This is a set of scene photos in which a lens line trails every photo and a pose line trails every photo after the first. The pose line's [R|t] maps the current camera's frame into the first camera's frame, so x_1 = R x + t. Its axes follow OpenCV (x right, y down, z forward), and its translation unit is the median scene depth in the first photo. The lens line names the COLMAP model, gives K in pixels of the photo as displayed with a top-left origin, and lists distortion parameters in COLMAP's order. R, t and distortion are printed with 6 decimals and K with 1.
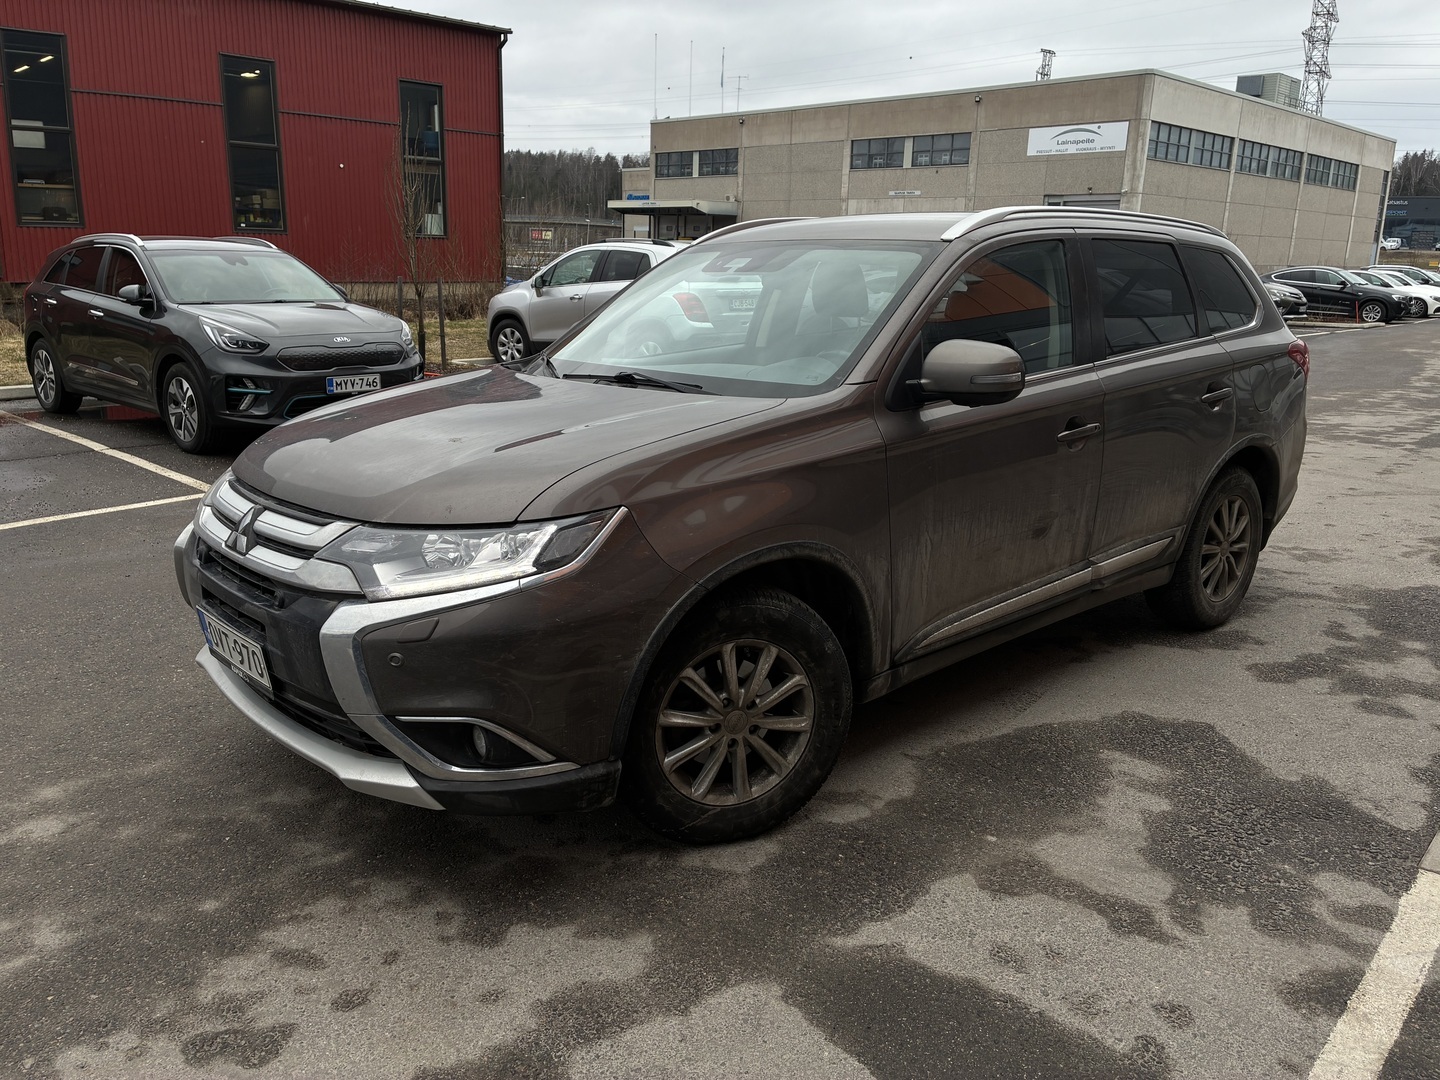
lens RADIAL K [[1073.6, 0, 712.5], [0, 1073.6, 535.6], [0, 0, 1]] dist [0.102926, -0.132563]
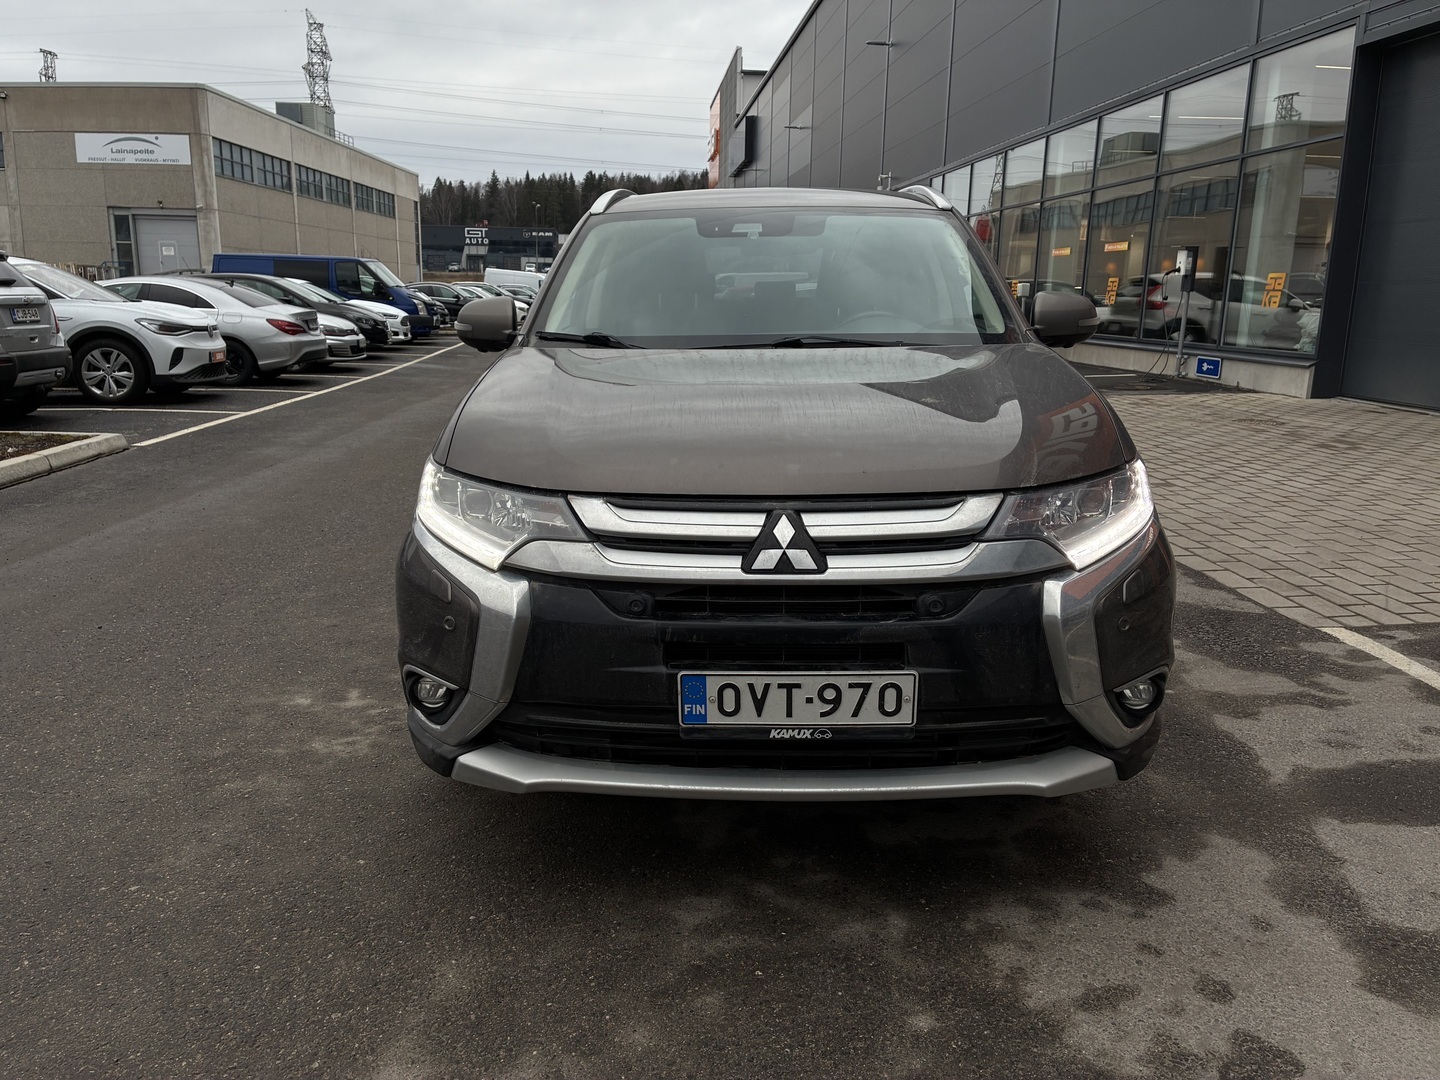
lens RADIAL K [[1073.6, 0, 712.5], [0, 1073.6, 535.6], [0, 0, 1]] dist [0.102926, -0.132563]
pose [[0.686672, -0.169735, 0.706875, -0.586935], [0.182813, 0.981431, 0.058073, -0.037470], [-0.703606, 0.089349, 0.704951, 0.301838]]
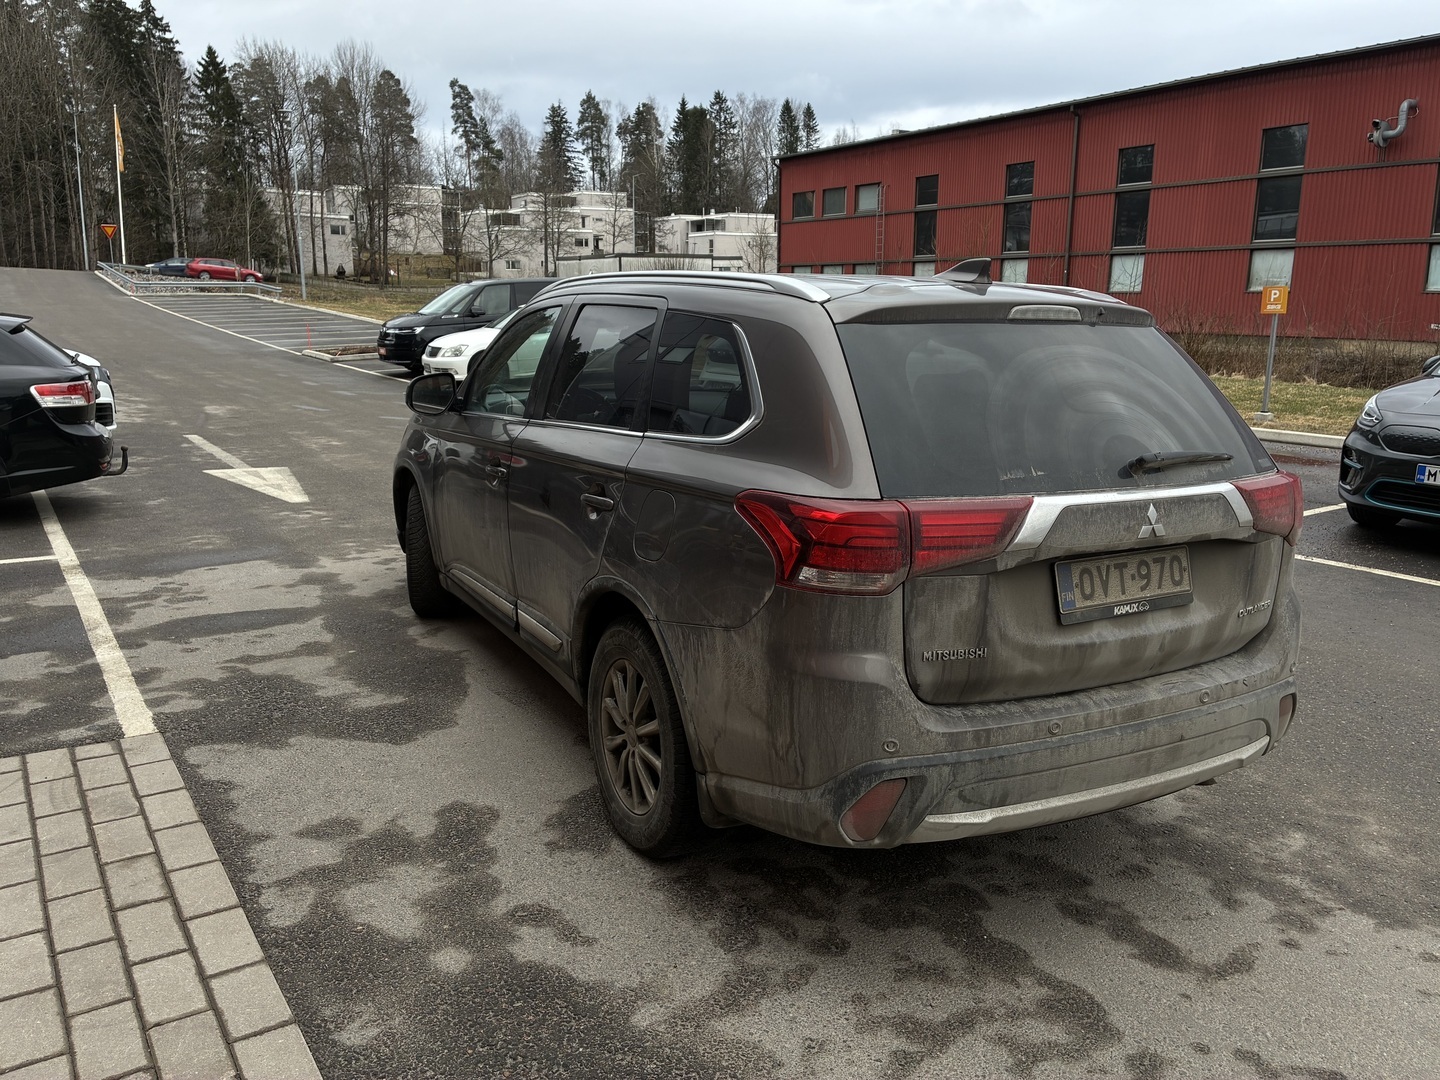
lens RADIAL K [[1073.3, 0, 720.0], [0, 1073.3, 540.0], [0, 0, 1]] dist [0.042997, 0.003746]
pose [[-0.228524, 0.196133, -0.953577, 1.089110], [-0.251284, 0.934422, 0.252414, -0.296711], [0.940549, 0.297301, -0.164252, 1.121135]]
